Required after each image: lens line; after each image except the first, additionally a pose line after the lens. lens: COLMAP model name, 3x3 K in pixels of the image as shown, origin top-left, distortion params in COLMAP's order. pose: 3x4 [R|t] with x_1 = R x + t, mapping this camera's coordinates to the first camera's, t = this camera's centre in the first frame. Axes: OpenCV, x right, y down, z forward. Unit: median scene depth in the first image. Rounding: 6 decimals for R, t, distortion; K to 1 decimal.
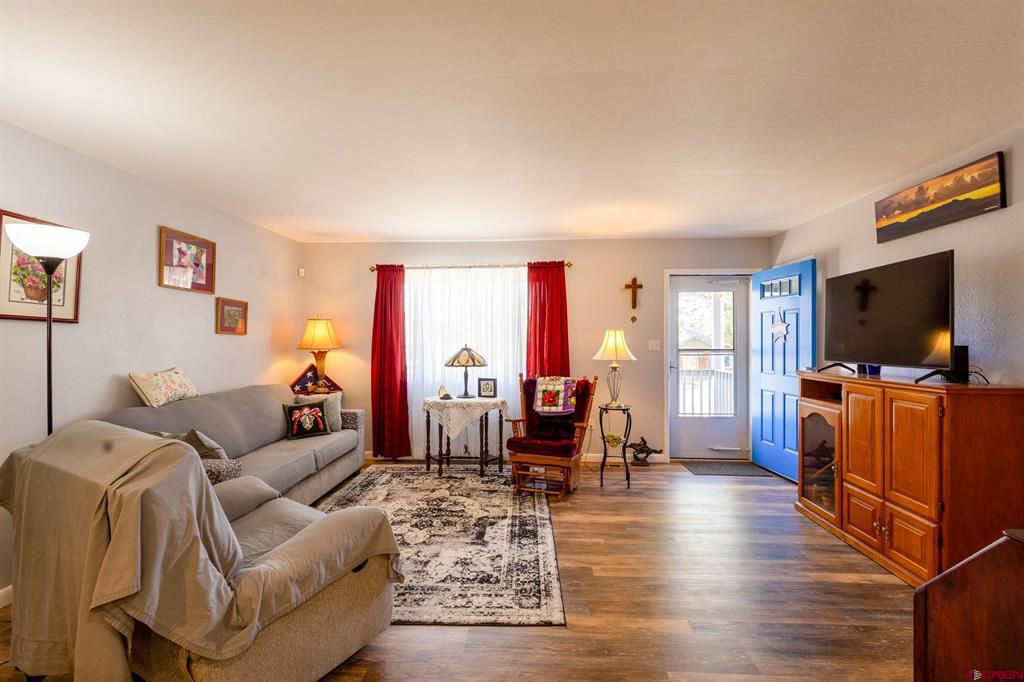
lens RADIAL K [[471.1, 0, 510.1], [0, 471.1, 339.8], [0, 0, 1]] dist [0.002507, 0.000117]
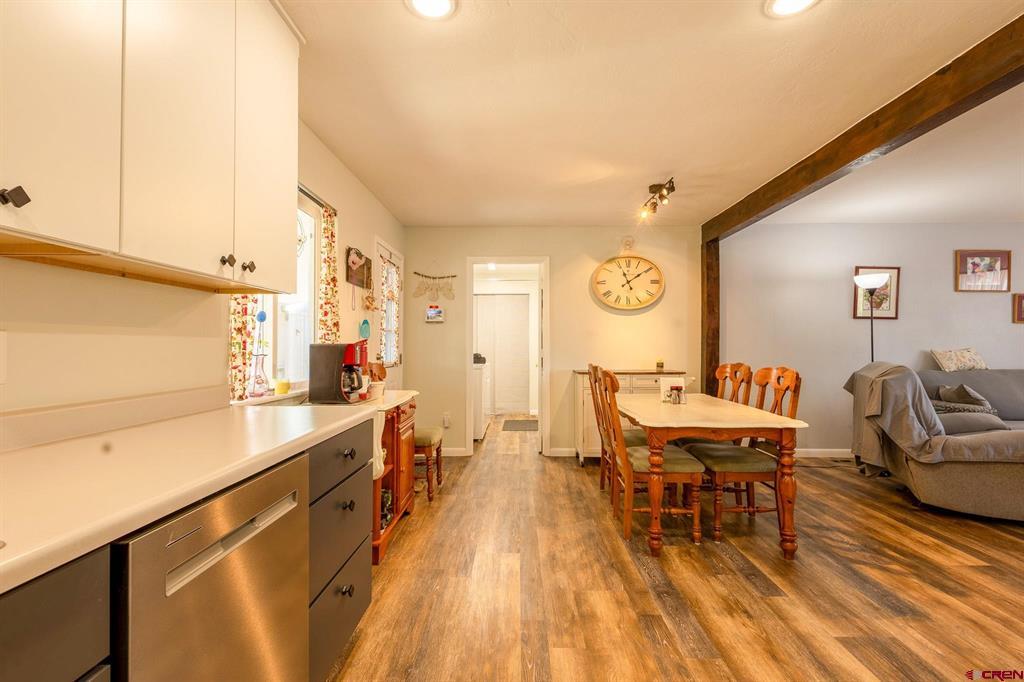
lens RADIAL K [[471.1, 0, 512.3], [0, 471.1, 344.3], [0, 0, 1]] dist [0.002507, 0.000117]
pose [[0.048958, -0.000865, -0.998800, 0.791721], [0.005459, 0.999985, -0.000599, 0.052191], [0.998786, -0.005423, 0.048962, -0.539709]]
